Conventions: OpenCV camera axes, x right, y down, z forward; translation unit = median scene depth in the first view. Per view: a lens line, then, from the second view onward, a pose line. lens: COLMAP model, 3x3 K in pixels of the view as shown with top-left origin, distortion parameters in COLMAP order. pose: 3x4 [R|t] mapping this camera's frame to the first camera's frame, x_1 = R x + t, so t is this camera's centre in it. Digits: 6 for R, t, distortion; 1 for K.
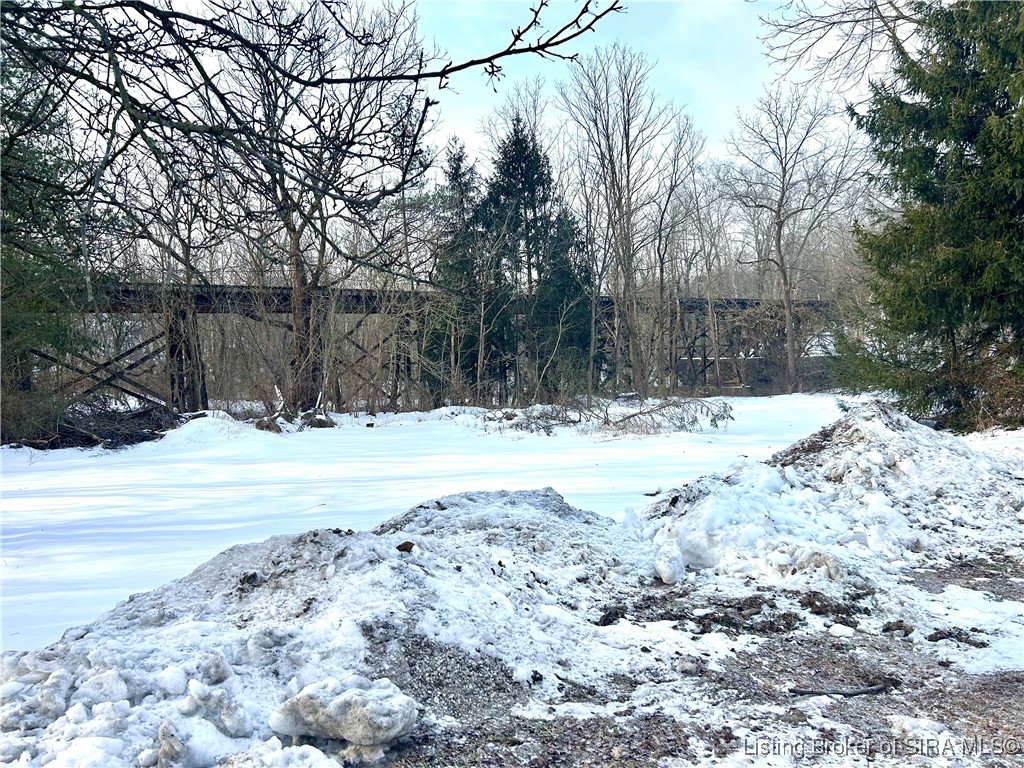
lens RADIAL K [[776.3, 0, 512.0], [0, 776.3, 384.0], [0, 0, 1]] dist [-0.000693, -0.000370]
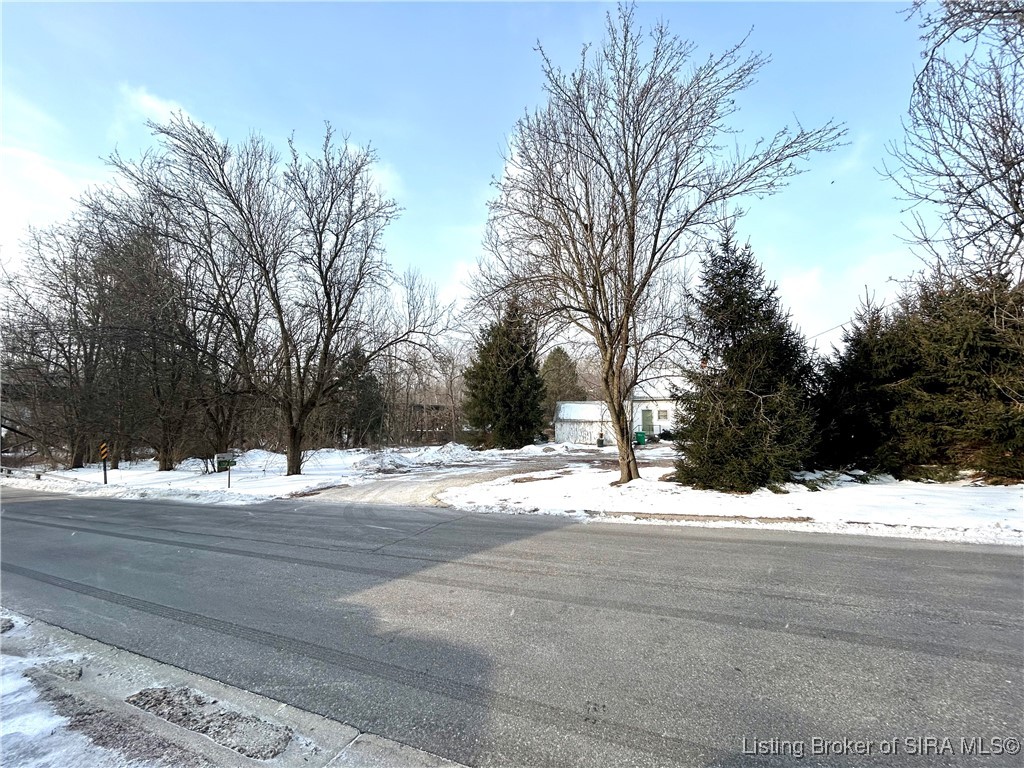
lens RADIAL K [[420.1, 0, 512.0], [0, 420.1, 384.0], [0, 0, 1]] dist [0.007003, 0.000140]
pose [[0.897839, 0.067020, 0.435195, -0.085338], [-0.005510, 0.989981, -0.141090, 0.006963], [-0.440290, 0.124278, 0.889213, -0.328995]]
